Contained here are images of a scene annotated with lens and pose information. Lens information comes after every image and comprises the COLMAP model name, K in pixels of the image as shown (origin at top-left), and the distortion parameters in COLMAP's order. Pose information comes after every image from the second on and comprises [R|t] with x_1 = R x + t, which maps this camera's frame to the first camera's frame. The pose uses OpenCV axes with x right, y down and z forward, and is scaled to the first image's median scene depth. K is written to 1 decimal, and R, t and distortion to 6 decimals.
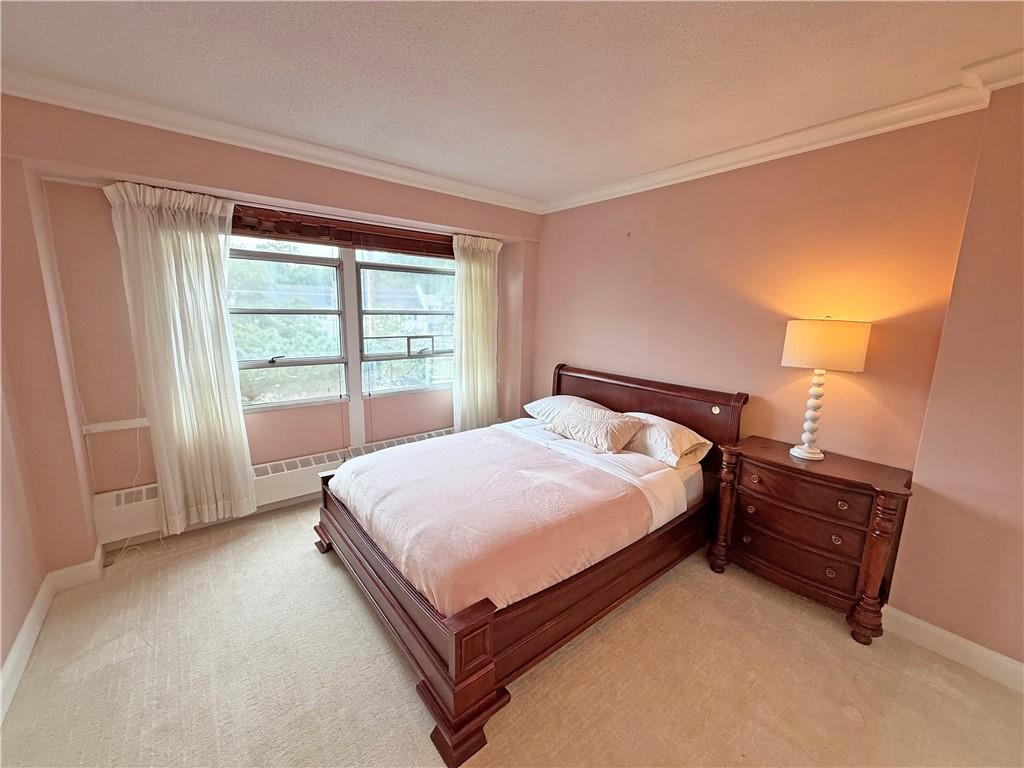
lens RADIAL K [[408.1, 0, 510.6], [0, 408.1, 382.8], [0, 0, 1]] dist [-0.003396, 0.001366]
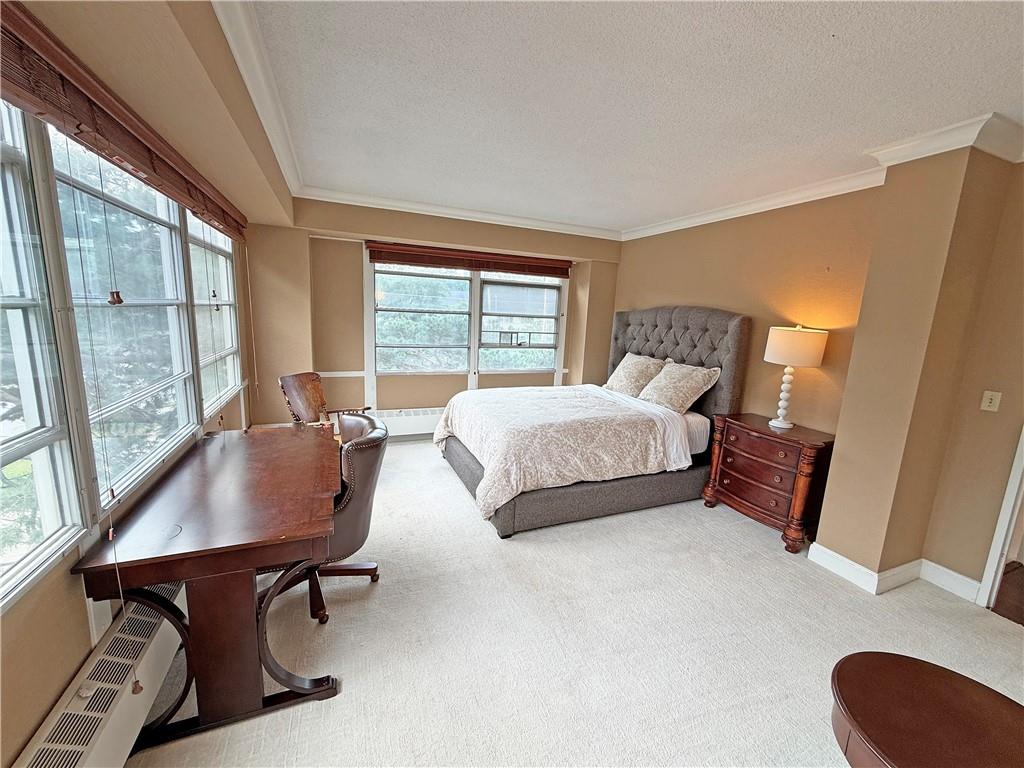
lens RADIAL K [[408.1, 0, 512.5], [0, 408.1, 388.6], [0, 0, 1]] dist [-0.003396, 0.001366]
pose [[0.957065, 0.076272, -0.279659, 0.218547], [-0.078074, 0.996936, 0.004708, 0.104321], [0.279161, 0.017328, 0.960088, -0.476136]]
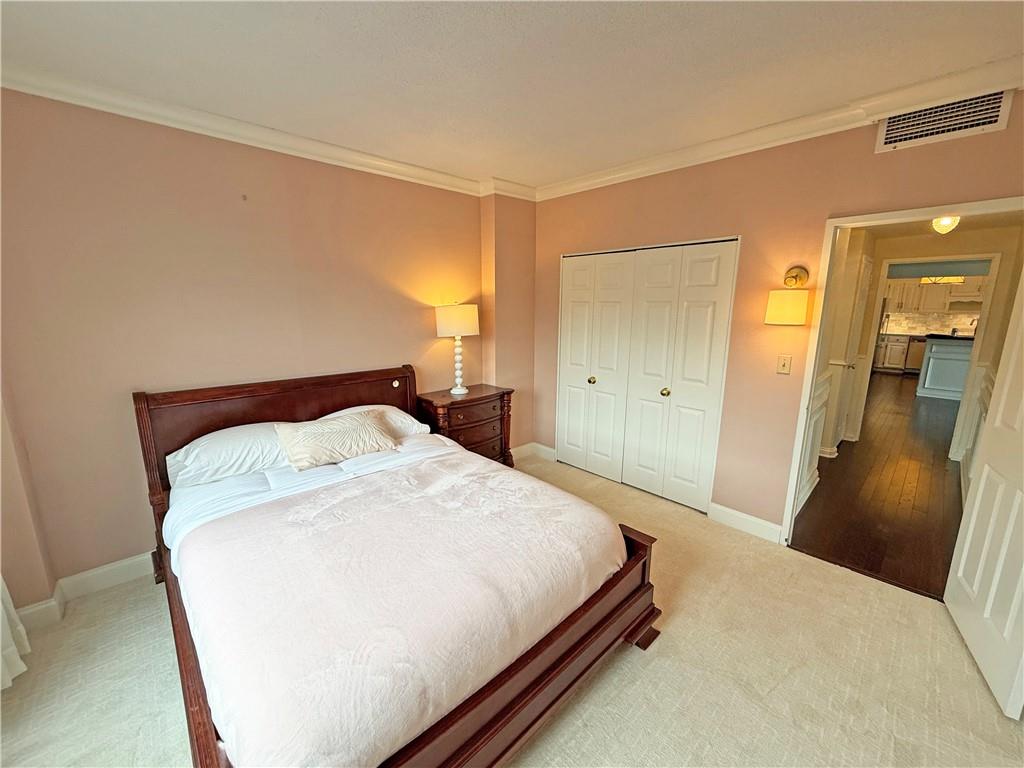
lens RADIAL K [[408.1, 0, 513.0], [0, 408.1, 382.6], [0, 0, 1]] dist [-0.003396, 0.001366]
pose [[-0.076048, -0.209274, 0.974895, -0.704205], [0.169760, 0.960735, 0.219477, -0.144878], [-0.982547, 0.182189, -0.037536, 0.758651]]
